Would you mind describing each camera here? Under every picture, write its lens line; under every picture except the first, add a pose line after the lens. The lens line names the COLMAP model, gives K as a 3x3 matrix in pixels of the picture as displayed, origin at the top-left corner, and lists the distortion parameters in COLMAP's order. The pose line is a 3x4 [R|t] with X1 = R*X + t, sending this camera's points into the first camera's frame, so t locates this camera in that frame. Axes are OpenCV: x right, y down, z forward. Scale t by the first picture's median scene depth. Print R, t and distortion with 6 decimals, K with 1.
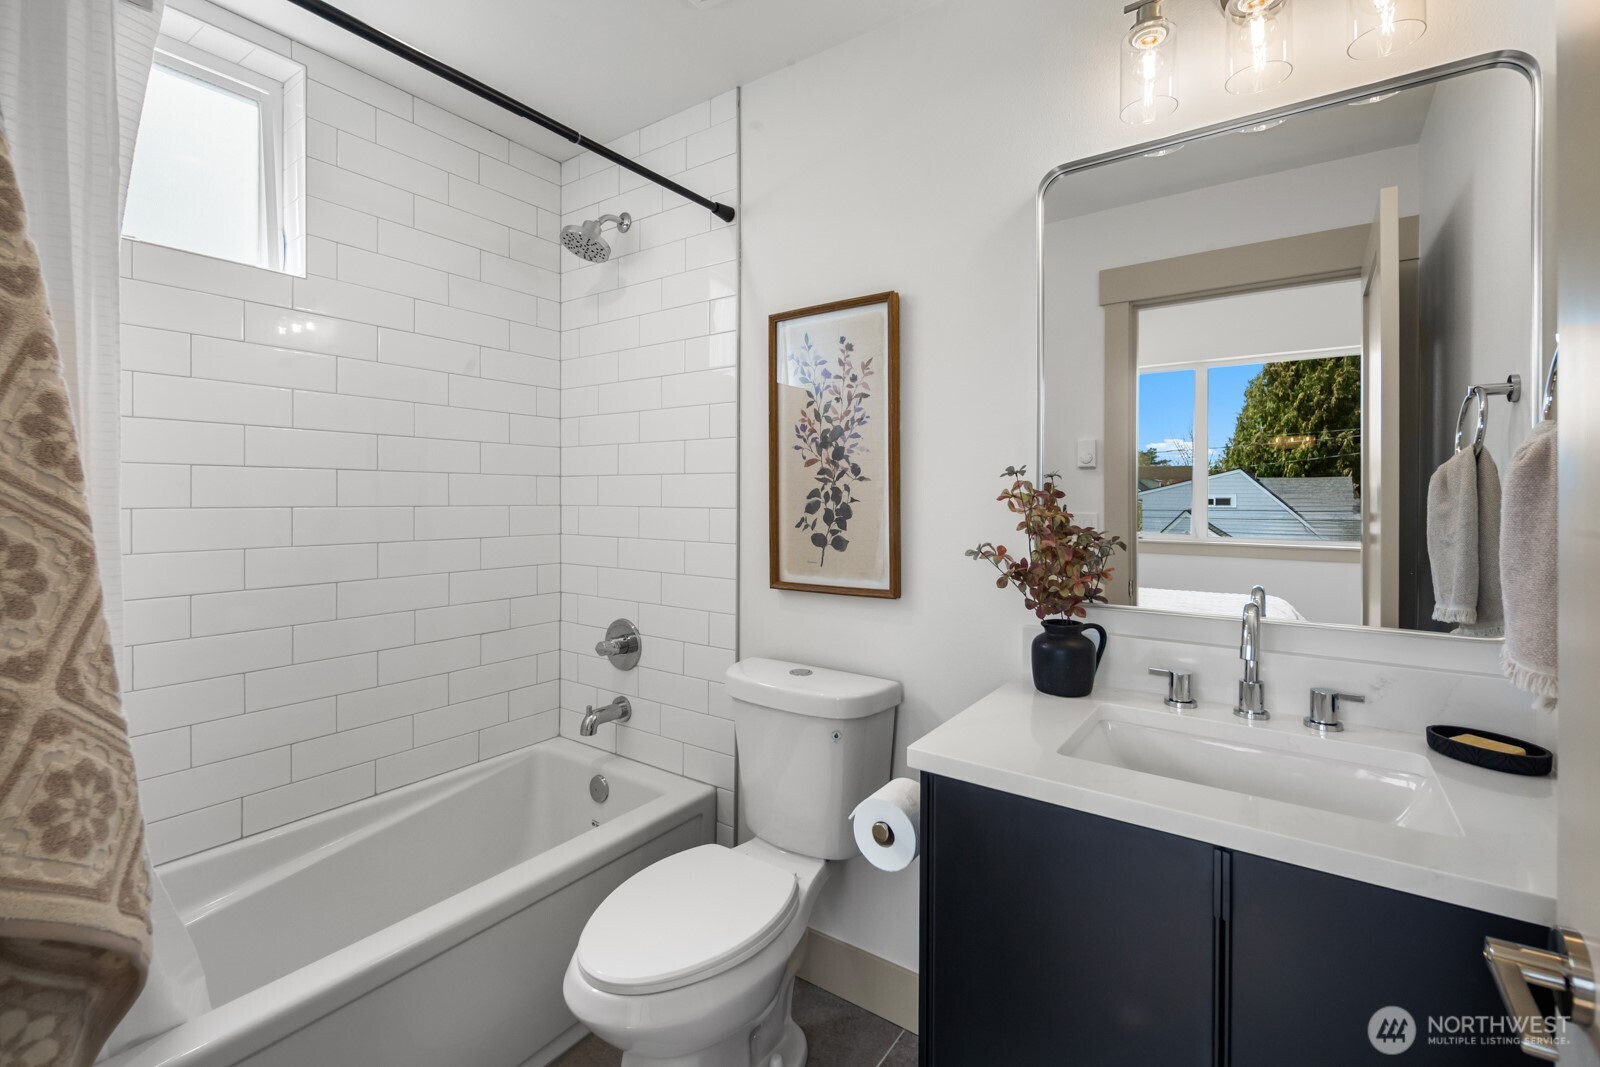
lens RADIAL K [[688.6, 0, 806.3], [0, 688.6, 505.4], [0, 0, 1]] dist [-0.000600, -0.000070]
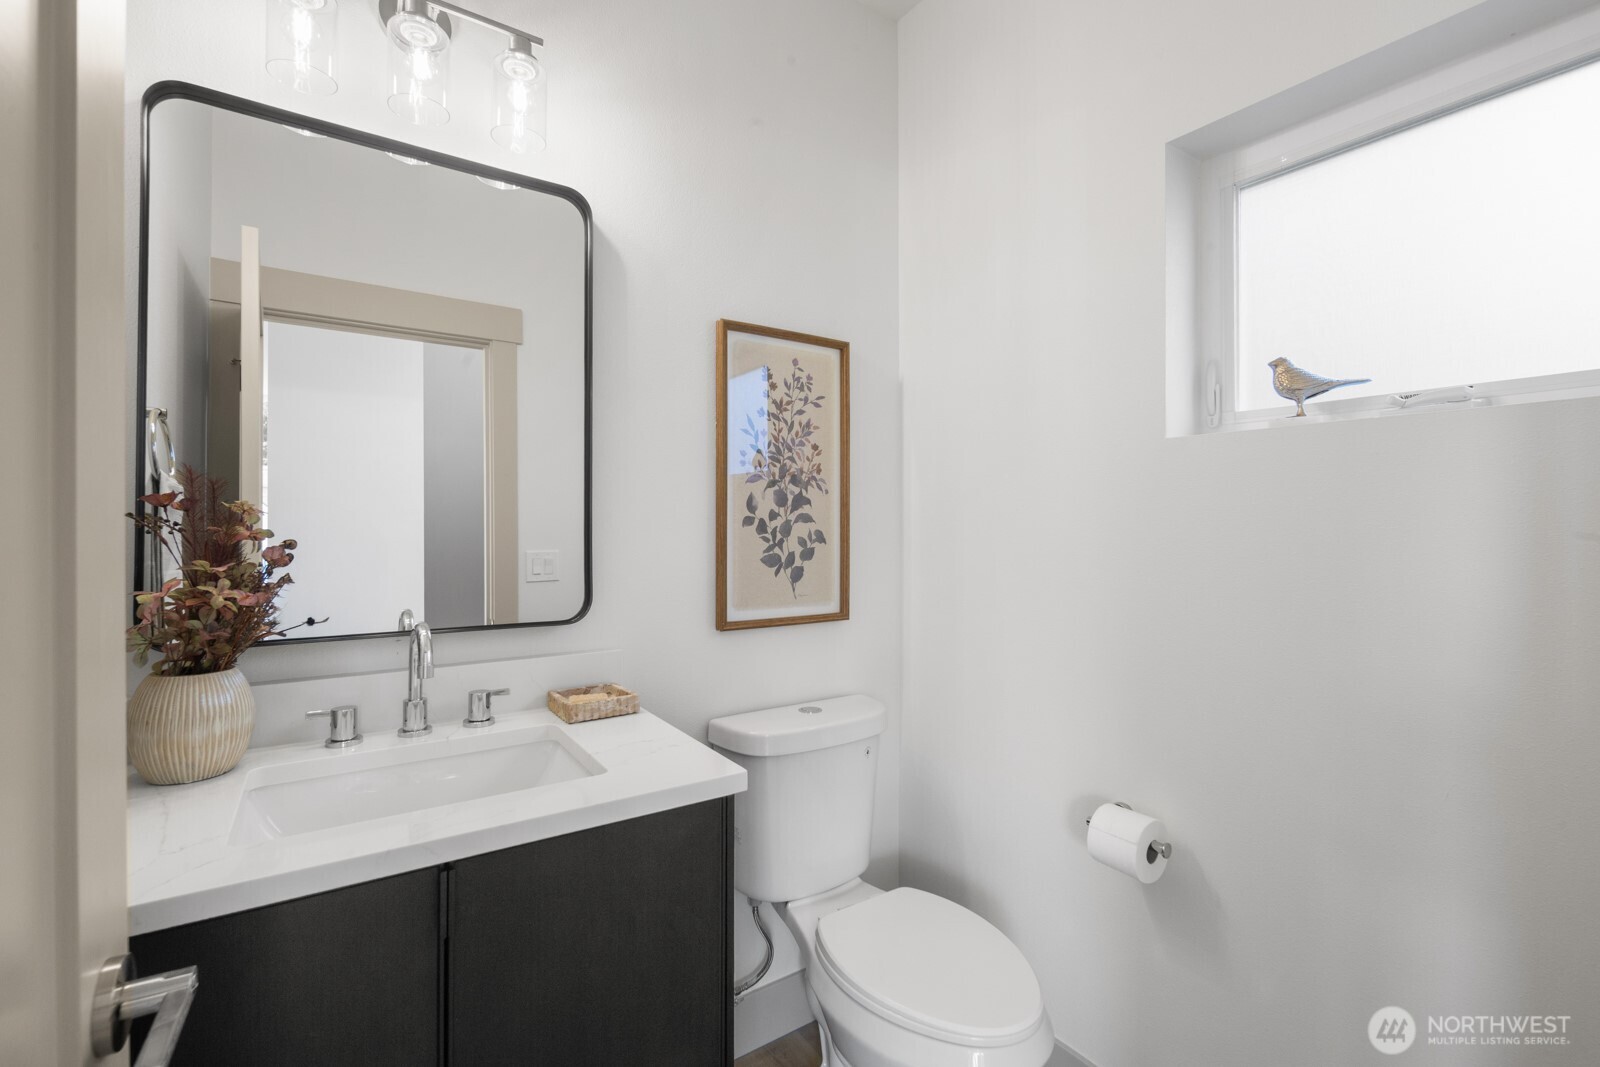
lens RADIAL K [[705.9, 0, 800.0], [0, 705.9, 533.5], [0, 0, 1]] dist [0.000337, -0.000075]
pose [[0.342019, -0.014776, 0.939577, -0.861025], [0.005740, 0.999891, 0.013635, -0.016649], [-0.939675, 0.000730, 0.342067, 0.602444]]
